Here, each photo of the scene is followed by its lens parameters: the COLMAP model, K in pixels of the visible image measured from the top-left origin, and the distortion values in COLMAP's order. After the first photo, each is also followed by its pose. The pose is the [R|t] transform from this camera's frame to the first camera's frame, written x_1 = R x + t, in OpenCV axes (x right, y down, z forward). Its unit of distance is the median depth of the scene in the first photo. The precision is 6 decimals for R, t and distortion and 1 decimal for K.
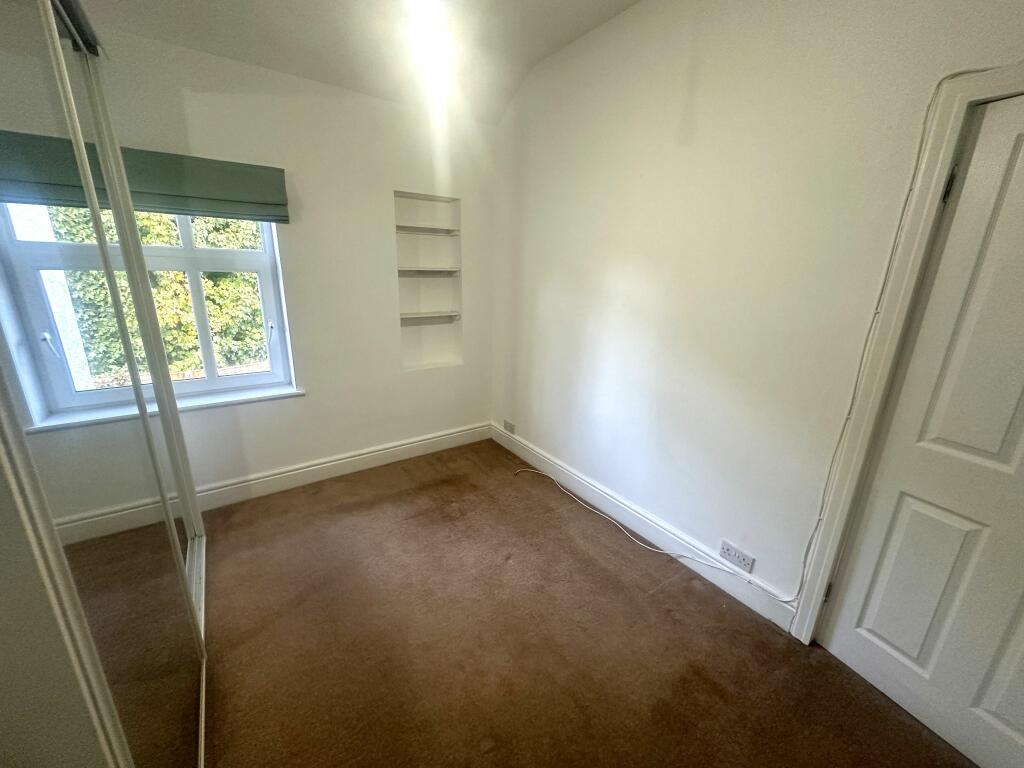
lens RADIAL K [[401.5, 0, 537.3], [0, 401.5, 369.1], [0, 0, 1]] dist [-0.018399, -0.000063]
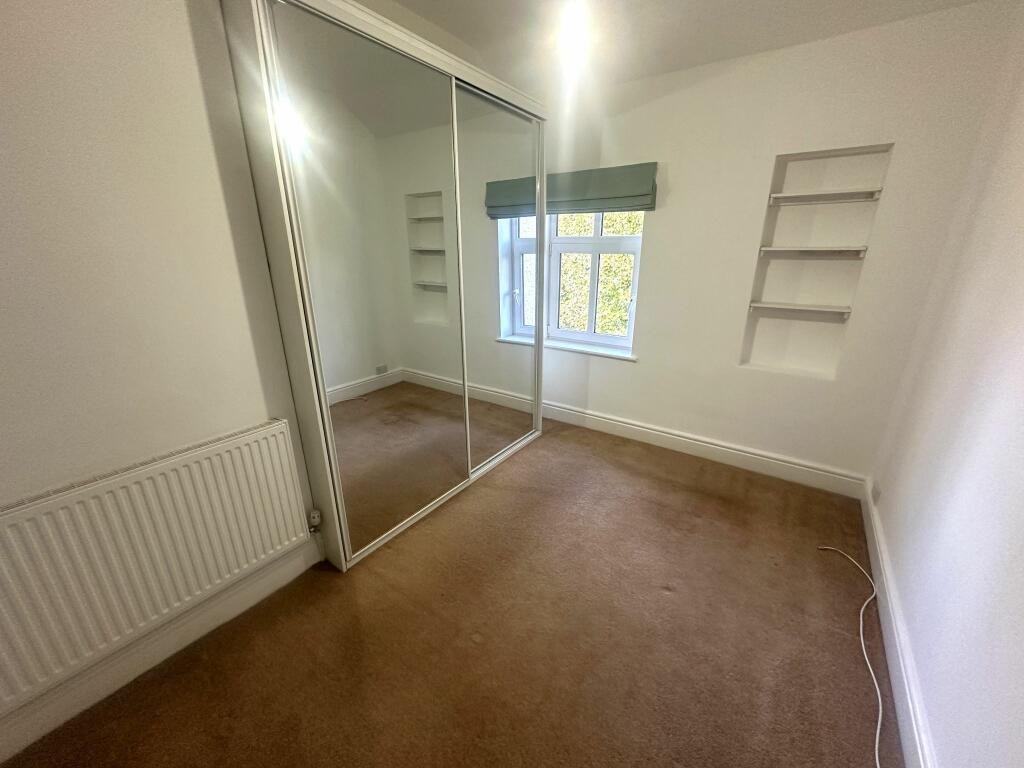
lens RADIAL K [[409.7, 0, 510.8], [0, 409.7, 386.6], [0, 0, 1]] dist [-0.011027, -0.000310]
pose [[0.297194, 0.278084, -0.913425, 0.431275], [-0.212747, 0.951886, 0.220573, -0.056059], [0.930814, 0.128775, 0.342056, 0.278096]]
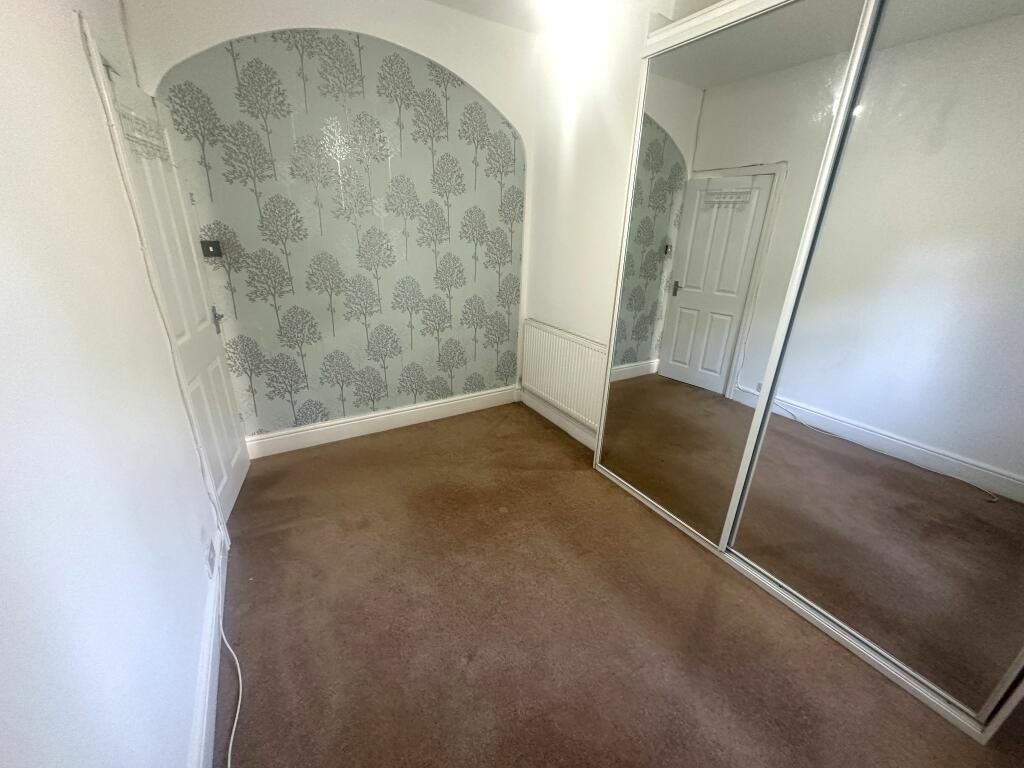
lens RADIAL K [[417.1, 0, 508.9], [0, 417.1, 383.0], [0, 0, 1]] dist [-0.001458, -0.000268]
pose [[-0.990435, -0.087148, 0.106975, -0.143858], [-0.011178, 0.823420, 0.567322, -0.288004], [-0.137526, 0.560700, -0.816518, 1.089927]]
